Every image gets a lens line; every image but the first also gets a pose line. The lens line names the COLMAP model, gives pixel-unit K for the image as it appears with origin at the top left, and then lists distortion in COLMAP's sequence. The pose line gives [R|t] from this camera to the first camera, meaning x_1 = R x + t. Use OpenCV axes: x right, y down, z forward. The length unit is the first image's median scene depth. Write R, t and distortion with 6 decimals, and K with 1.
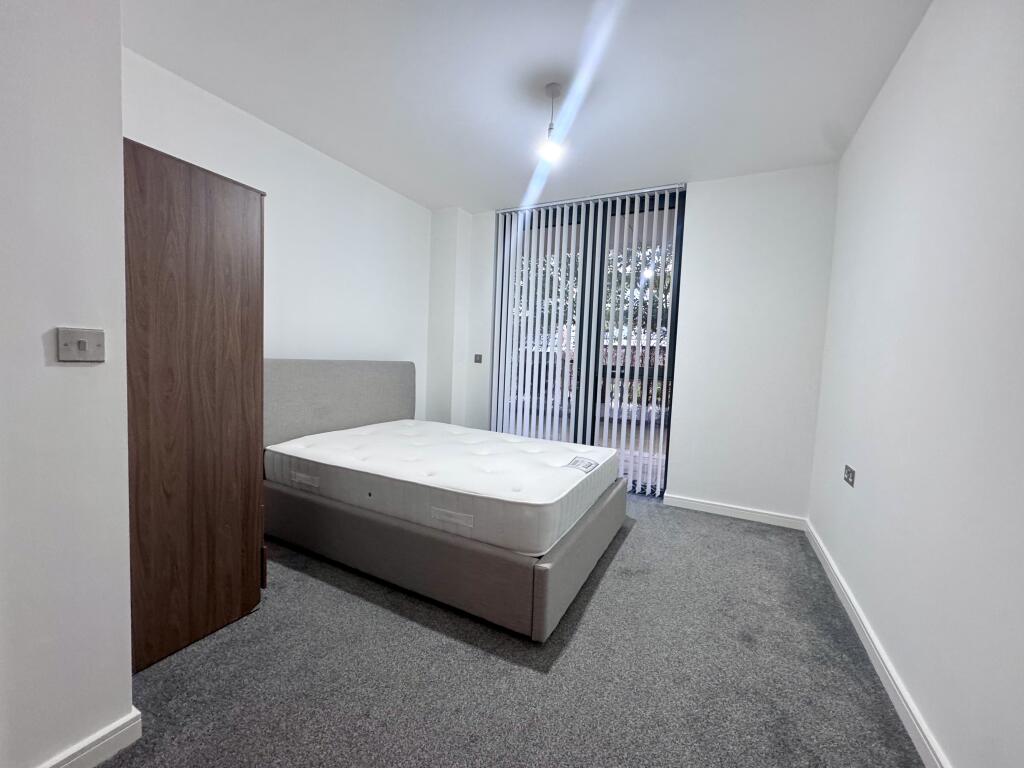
lens RADIAL K [[405.6, 0, 512.0], [0, 405.6, 384.0], [0, 0, 1]] dist [-0.001968, 0.000110]
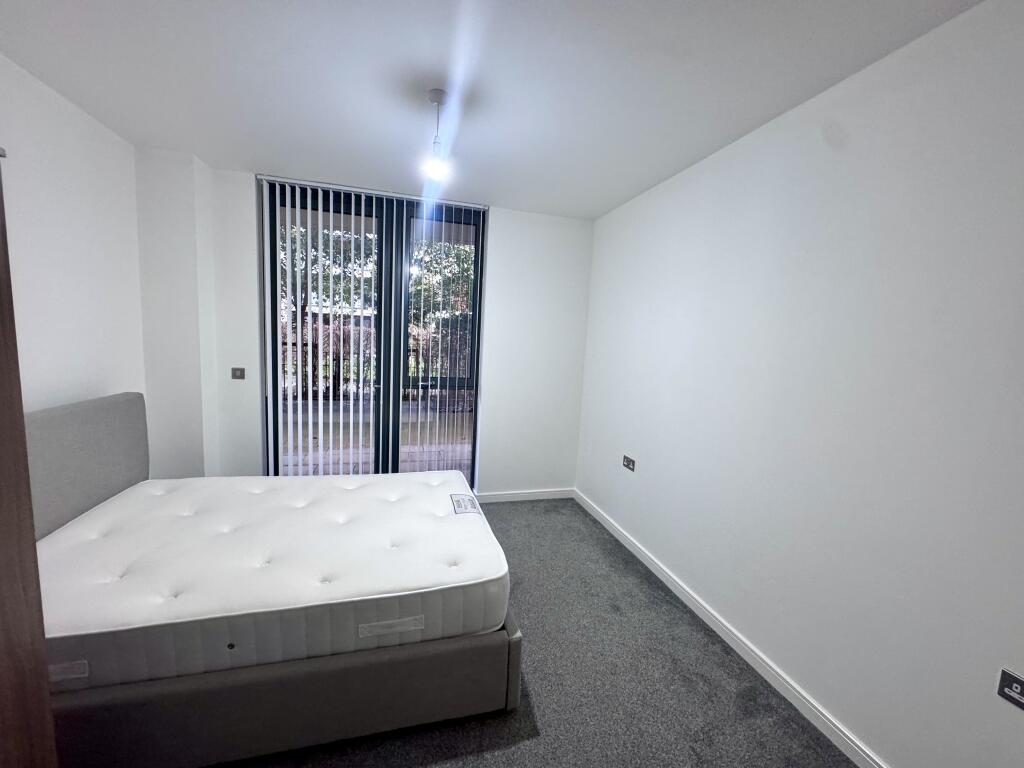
lens RADIAL K [[405.6, 0, 512.0], [0, 405.6, 384.0], [0, 0, 1]] dist [-0.001968, 0.000110]
pose [[0.739796, -0.080484, 0.668000, -0.416495], [0.024544, 0.995387, 0.092747, -0.198869], [-0.672383, -0.052218, 0.738359, 0.230799]]
